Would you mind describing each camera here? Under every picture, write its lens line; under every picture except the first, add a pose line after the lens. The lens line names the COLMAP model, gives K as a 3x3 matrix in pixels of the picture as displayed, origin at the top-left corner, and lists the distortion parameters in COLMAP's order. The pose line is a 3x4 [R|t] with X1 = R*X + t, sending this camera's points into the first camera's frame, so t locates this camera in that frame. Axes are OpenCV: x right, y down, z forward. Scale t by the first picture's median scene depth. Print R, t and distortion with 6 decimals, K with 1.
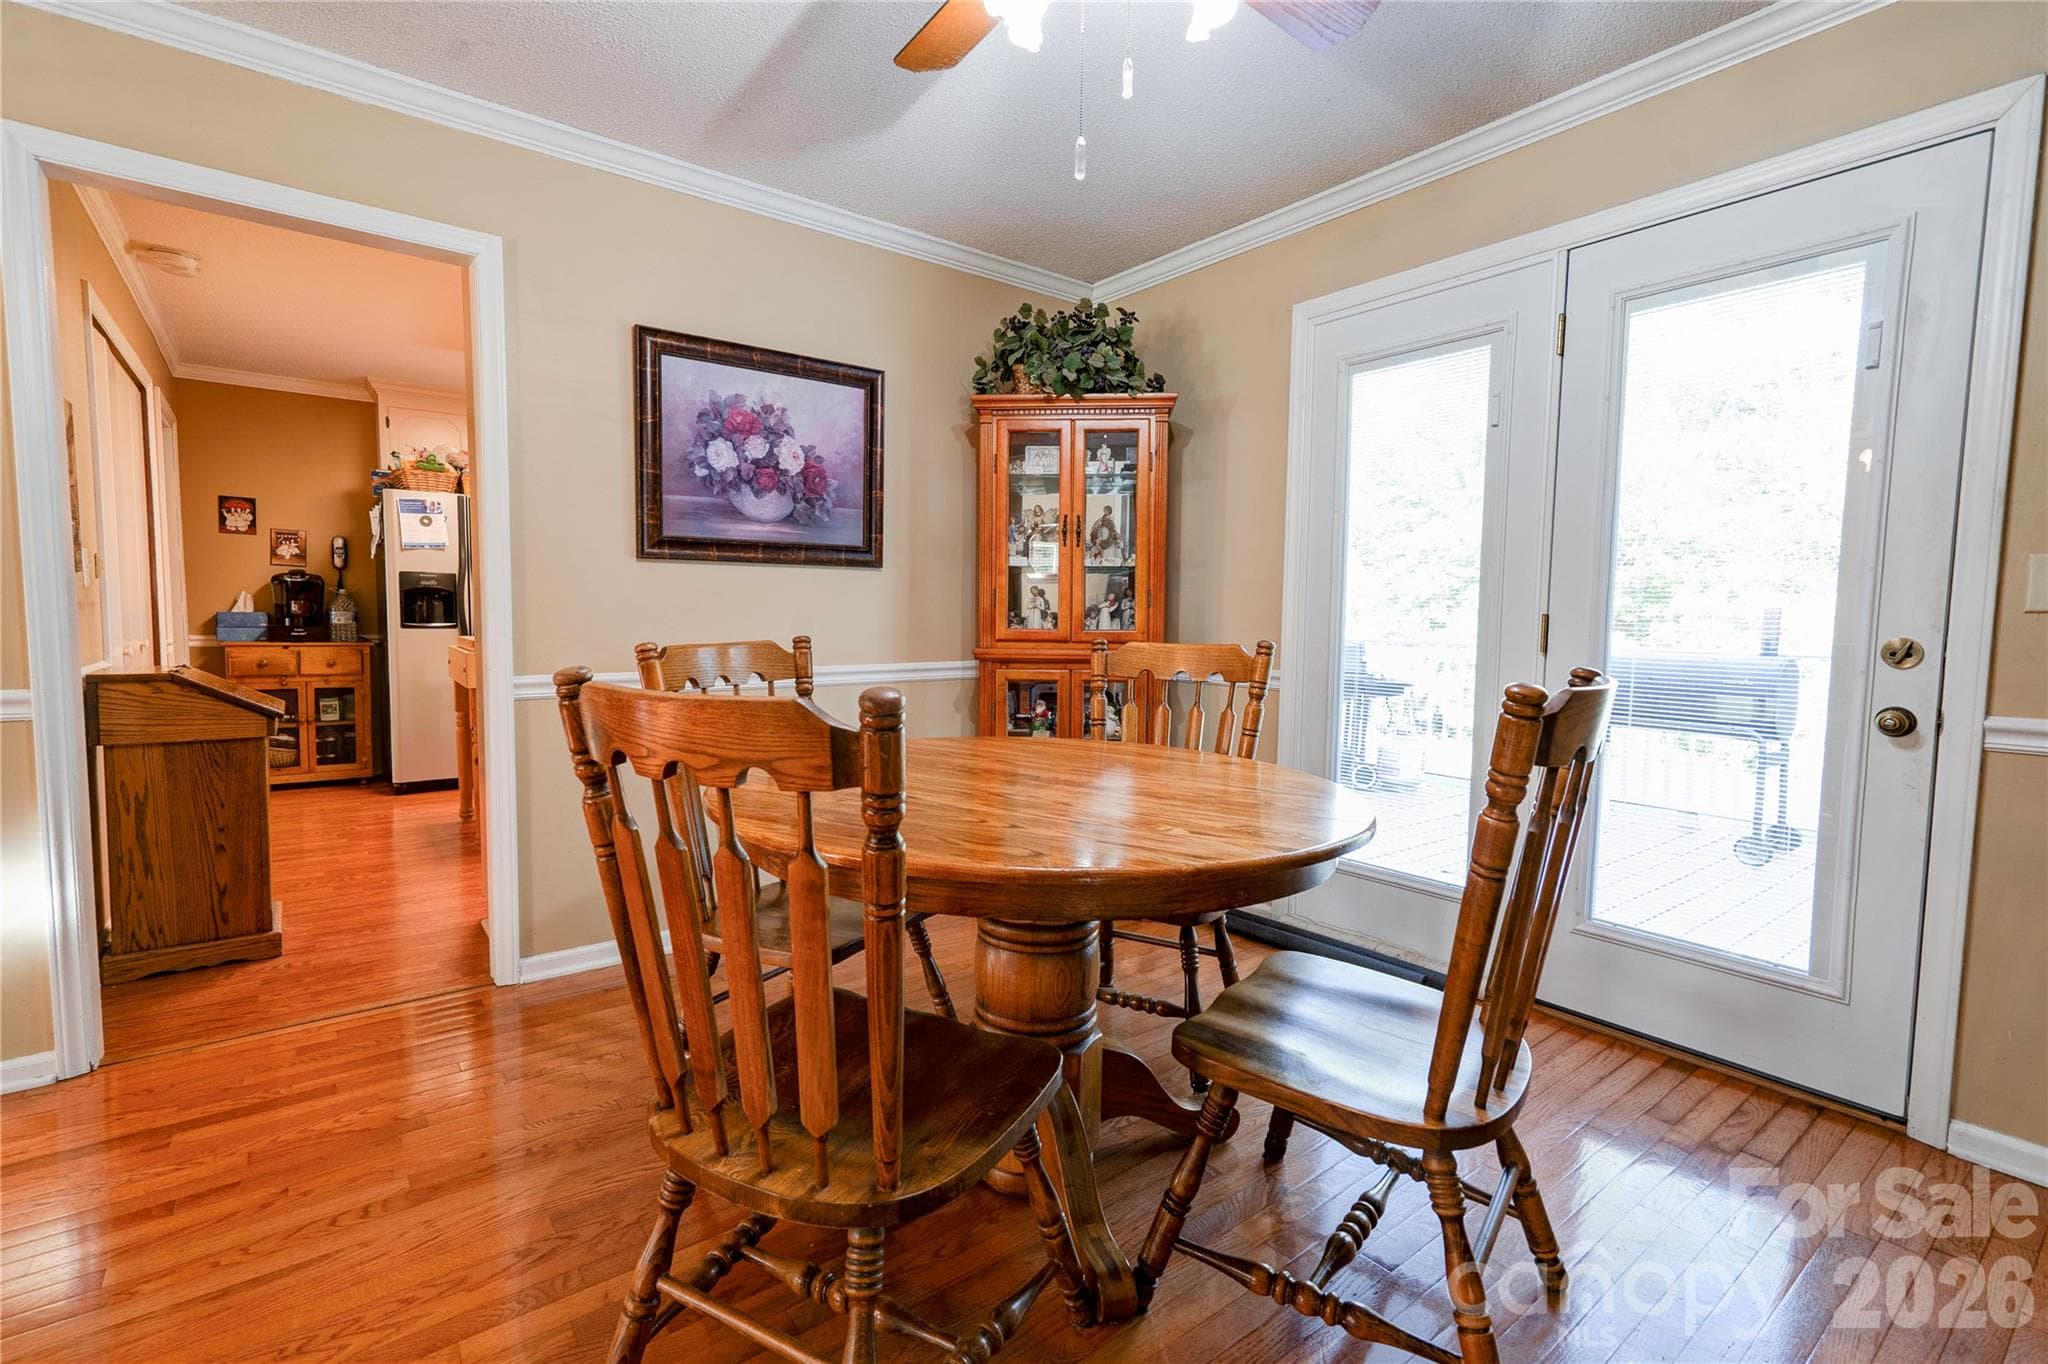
lens RADIAL K [[937.2, 0, 1029.7], [0, 937.2, 683.8], [0, 0, 1]] dist [0.002936, 0.008942]
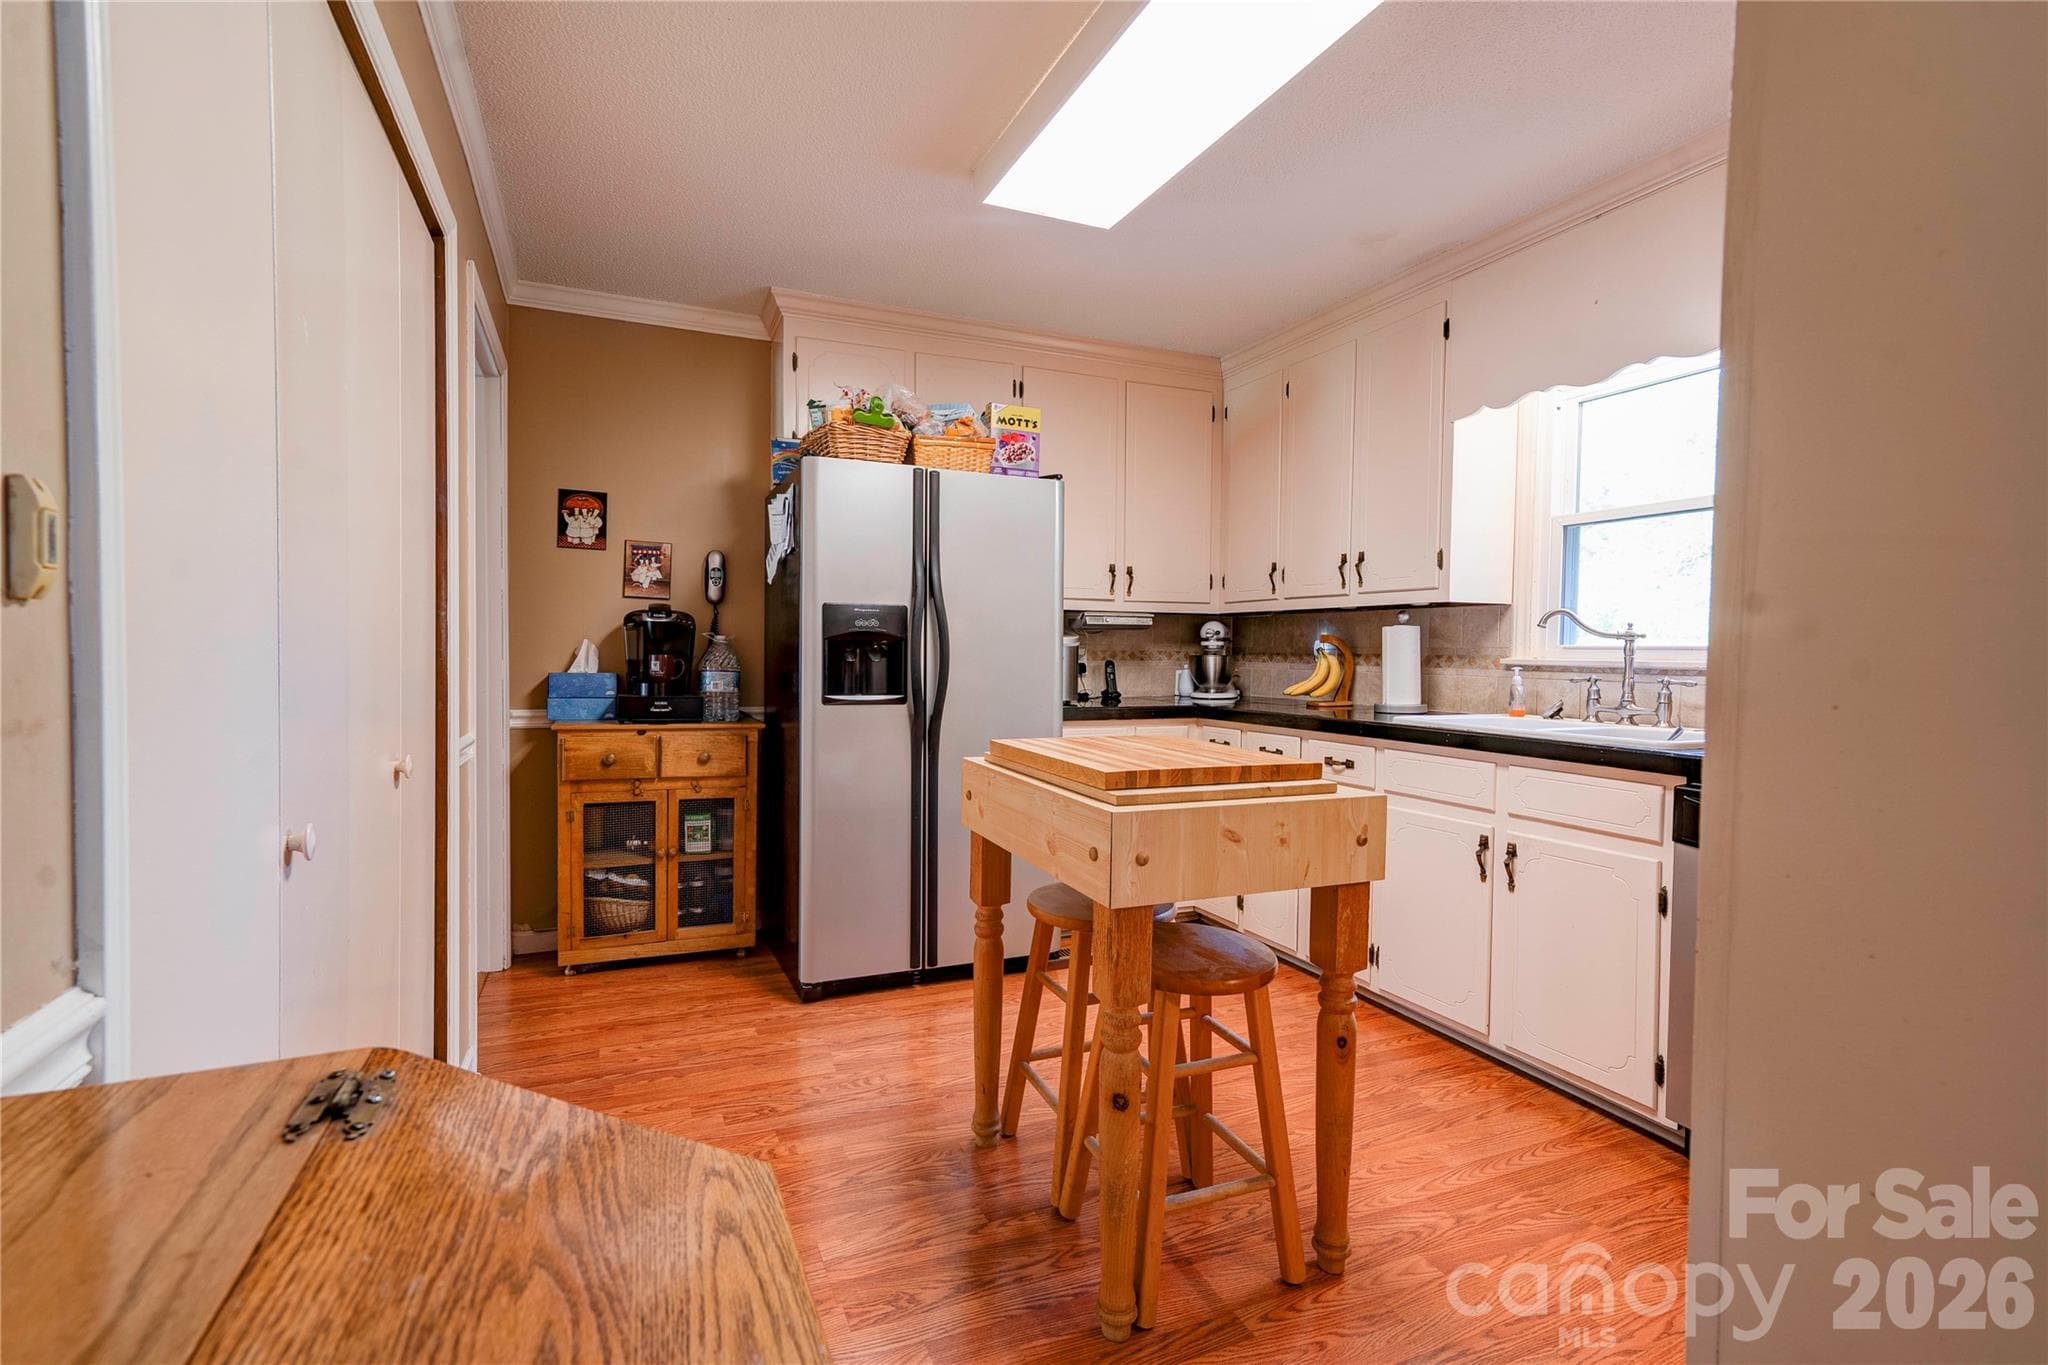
lens RADIAL K [[937.2, 0, 1022.6], [0, 937.2, 676.8], [0, 0, 1]] dist [0.002936, 0.008942]
pose [[0.970092, 0.003351, -0.242715, -0.401097], [-0.014628, 0.998894, -0.044675, -0.050161], [0.242297, 0.046890, 0.969068, 0.468307]]
